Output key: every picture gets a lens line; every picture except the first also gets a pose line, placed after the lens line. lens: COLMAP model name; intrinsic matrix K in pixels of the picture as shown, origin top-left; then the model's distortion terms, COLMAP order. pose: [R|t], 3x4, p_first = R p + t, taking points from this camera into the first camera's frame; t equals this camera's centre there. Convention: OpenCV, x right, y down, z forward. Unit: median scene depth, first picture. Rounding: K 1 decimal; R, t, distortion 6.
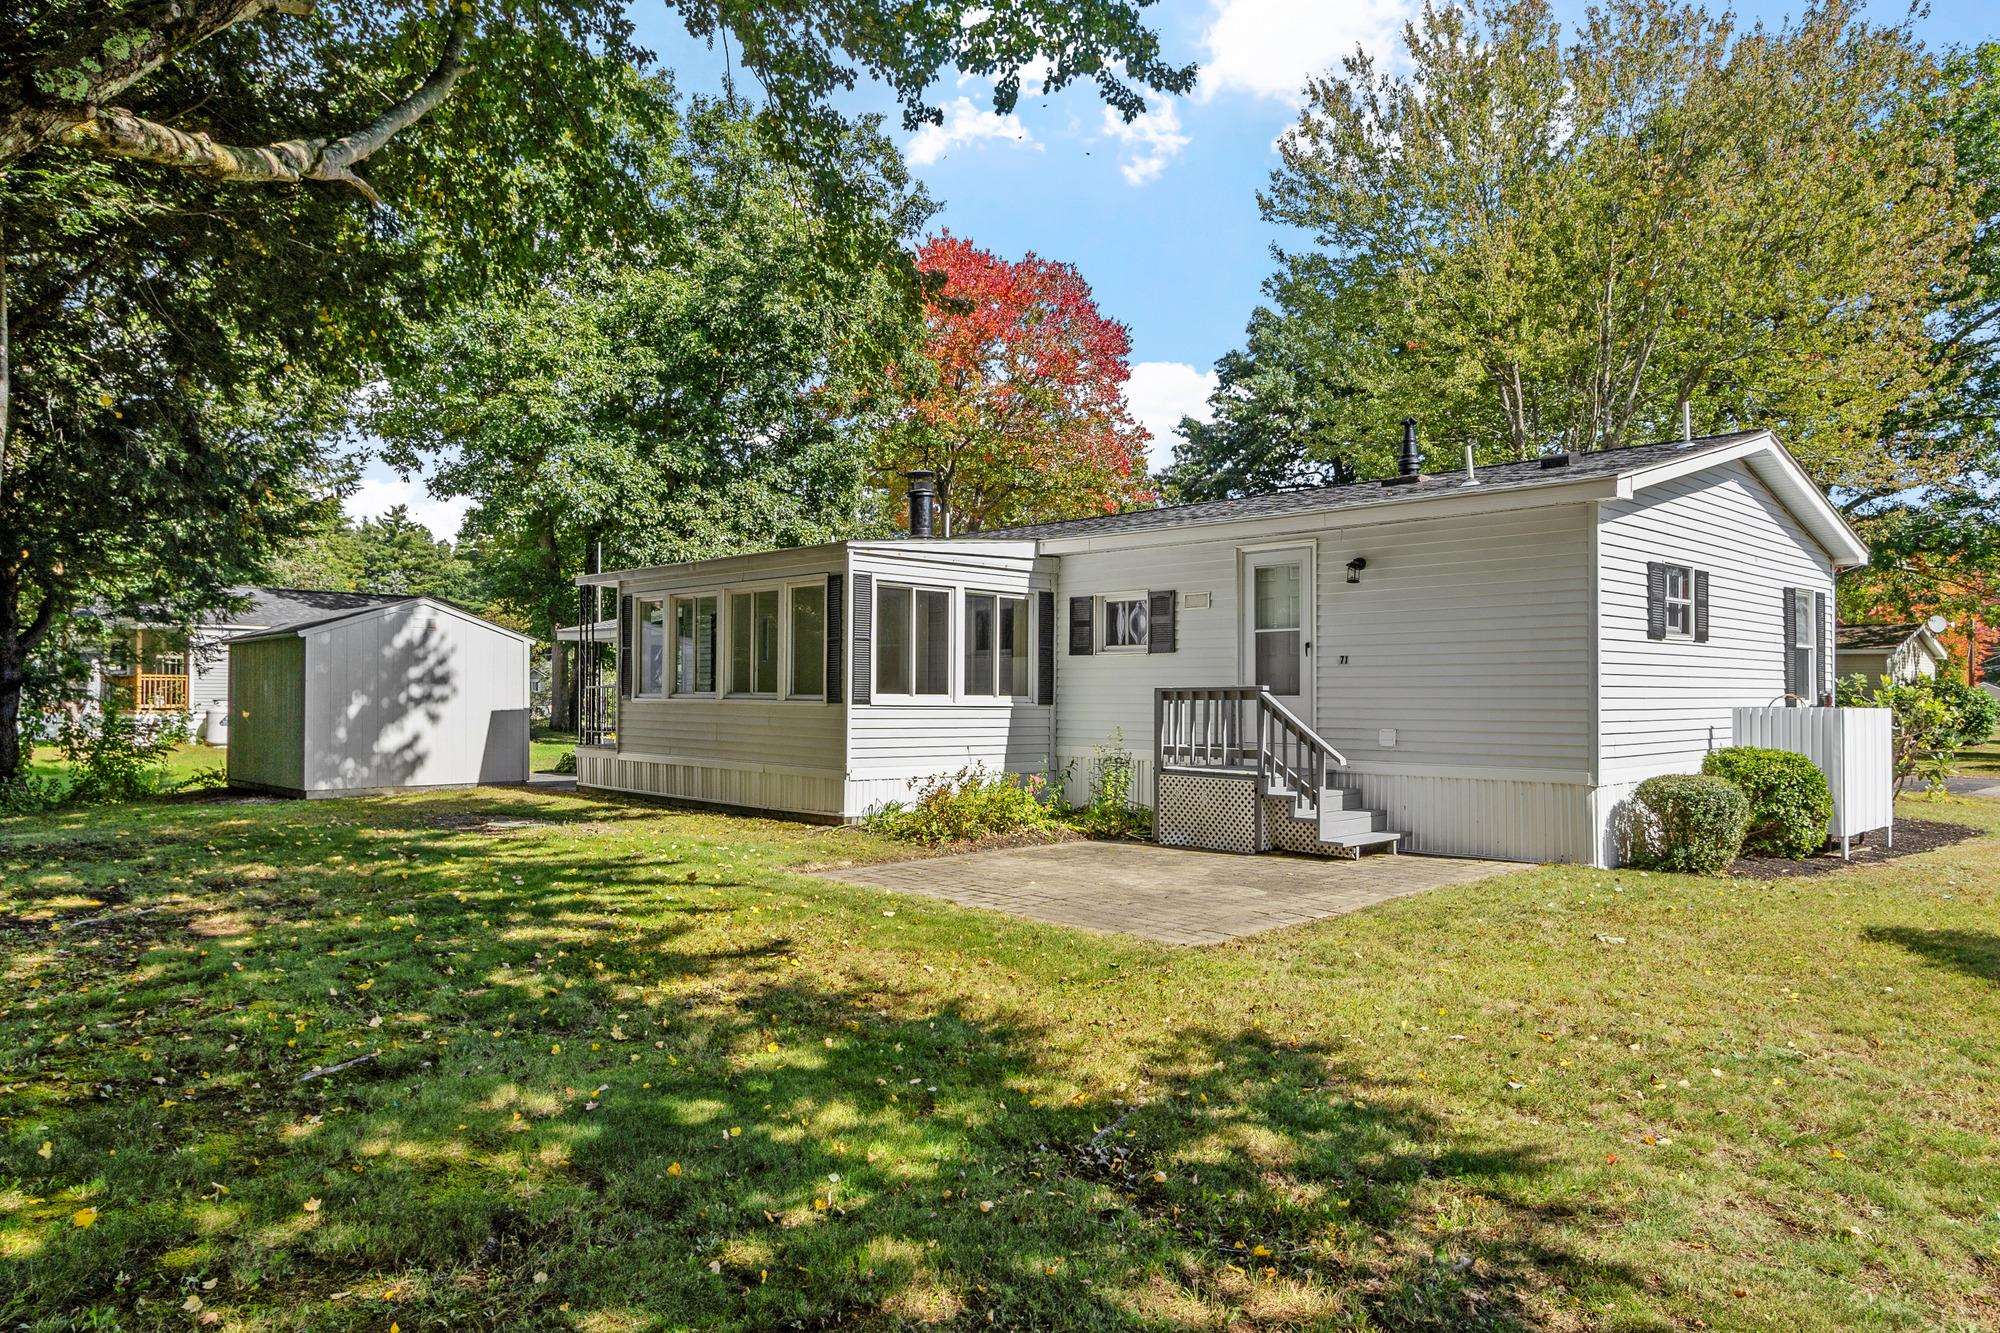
lens RADIAL K [[1278.6, 0, 983.3], [0, 1278.6, 656.5], [0, 0, 1]] dist [0.009043, -0.004057]
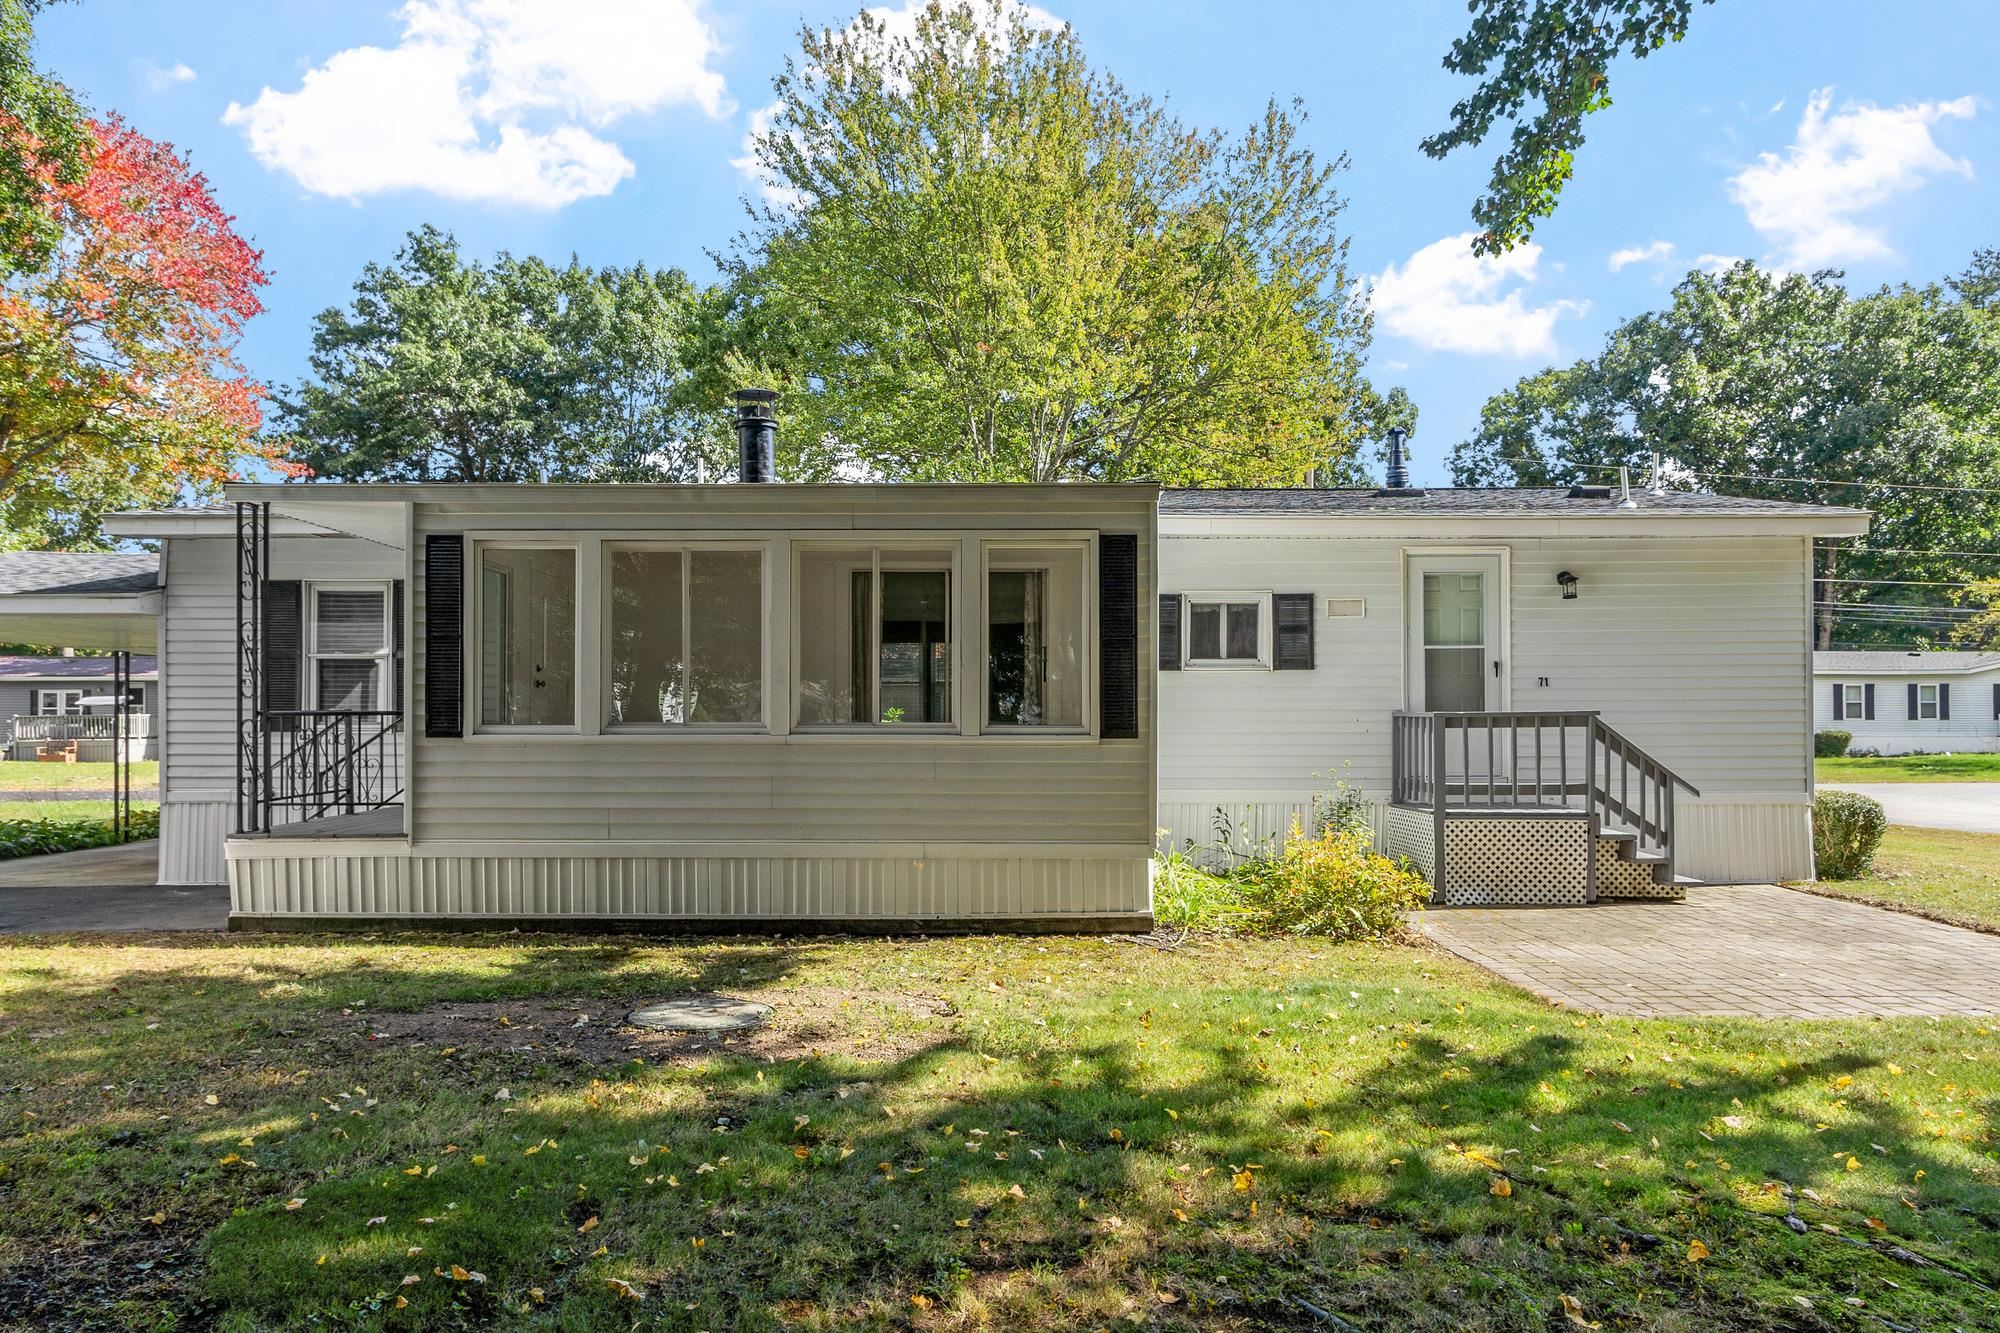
lens RADIAL K [[1278.6, 0, 1009.1], [0, 1278.6, 710.9], [0, 0, 1]] dist [0.009043, -0.004057]
pose [[0.699765, -0.002779, 0.714367, -0.538793], [-0.015320, 0.999704, 0.018896, 0.009848], [-0.714209, -0.024167, 0.699516, 0.532708]]
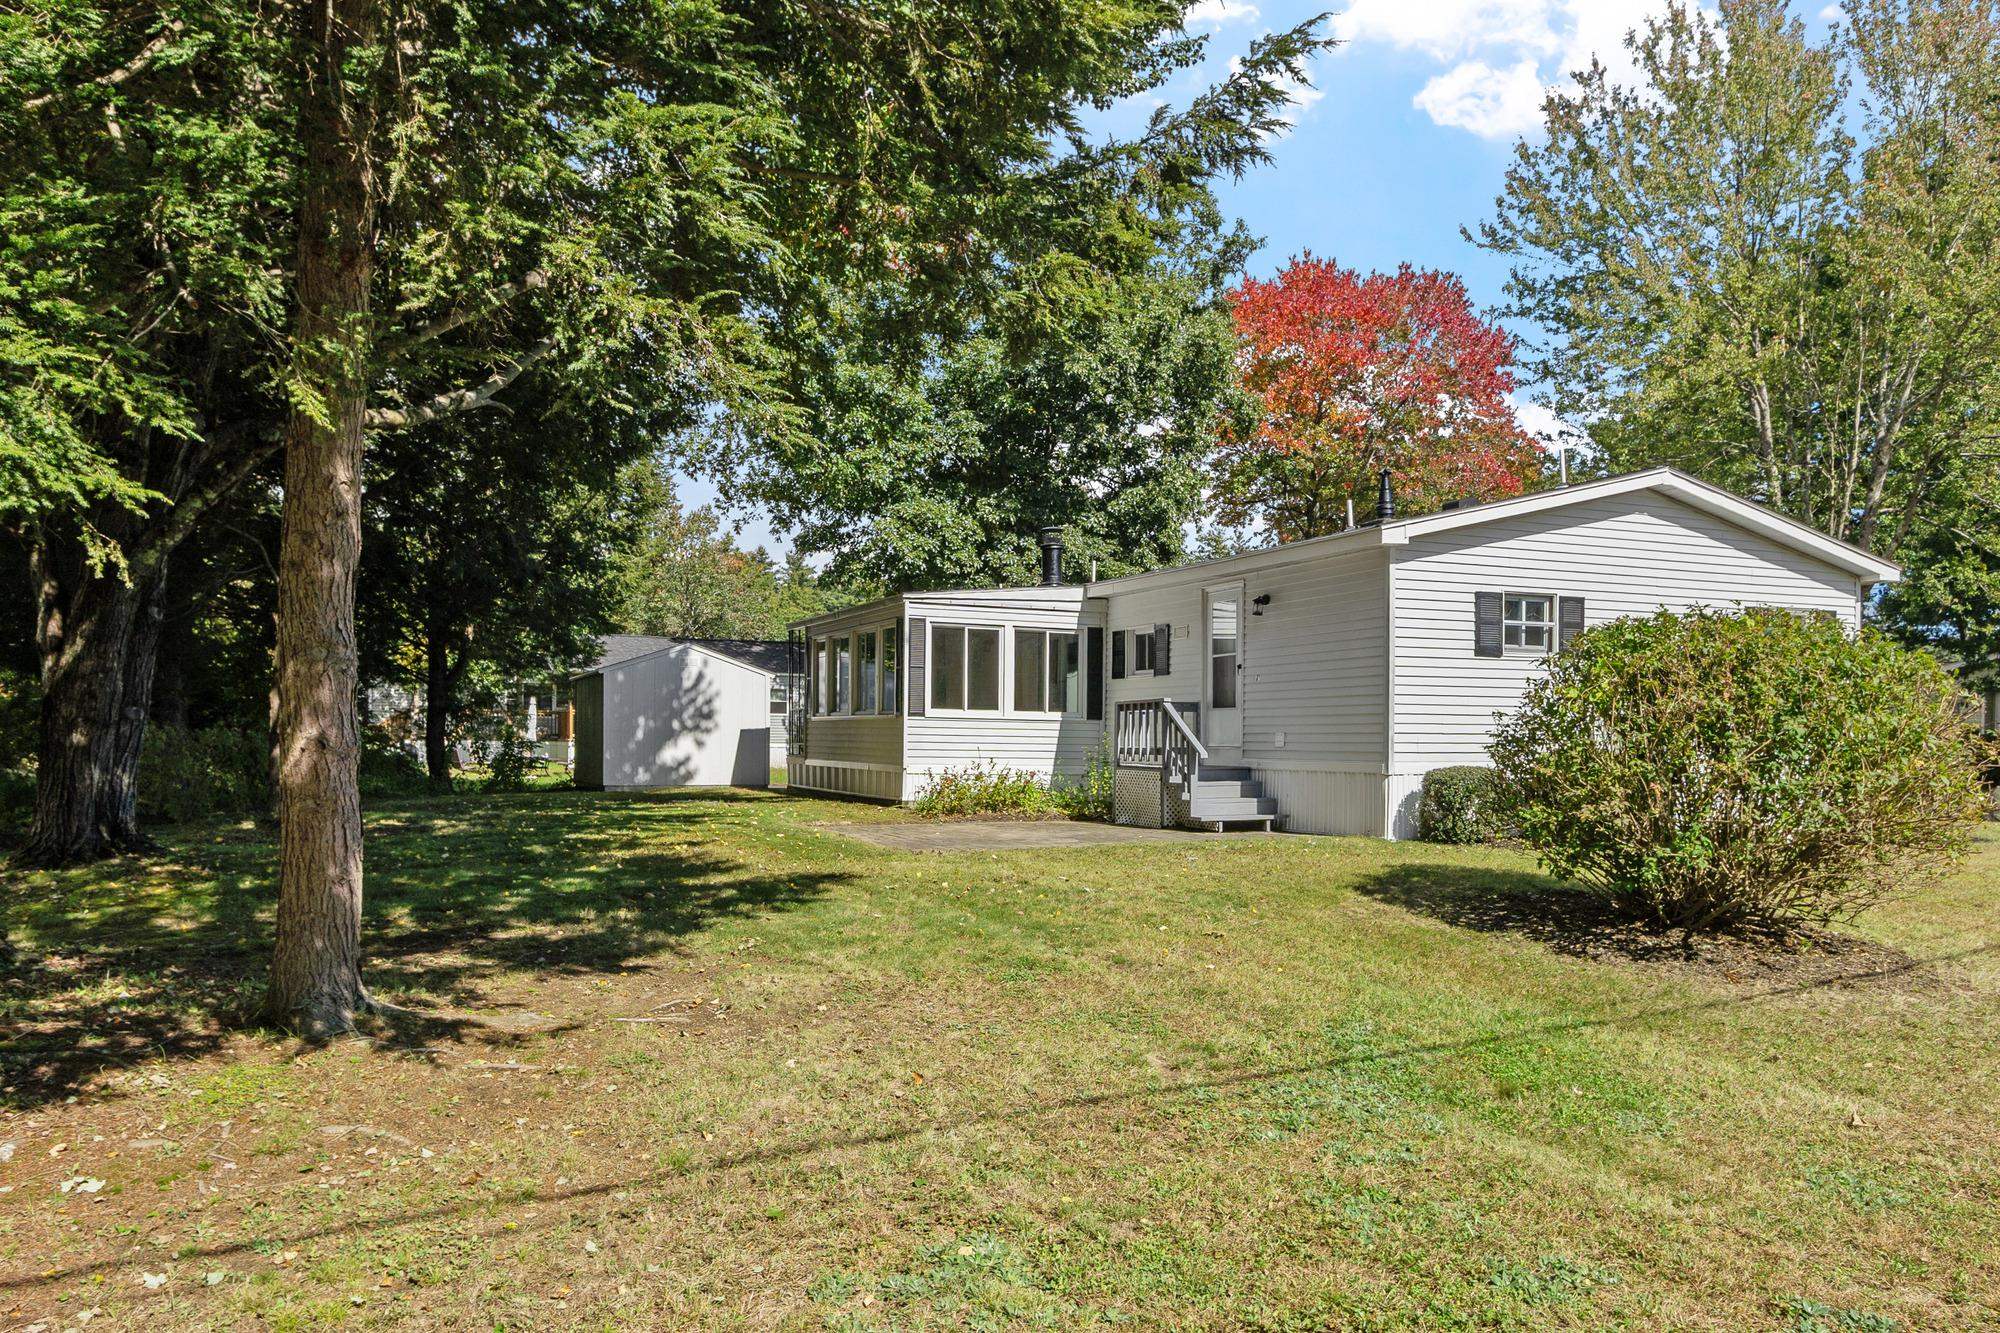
lens RADIAL K [[1372.1, 0, 986.7], [0, 1372.1, 711.8], [0, 0, 1]] dist [0.007118, 0.000979]
pose [[0.939982, -0.002799, -0.341213, 0.410521], [0.006050, 0.999946, 0.008464, 0.018982], [0.341171, -0.010020, 0.939948, -0.280282]]
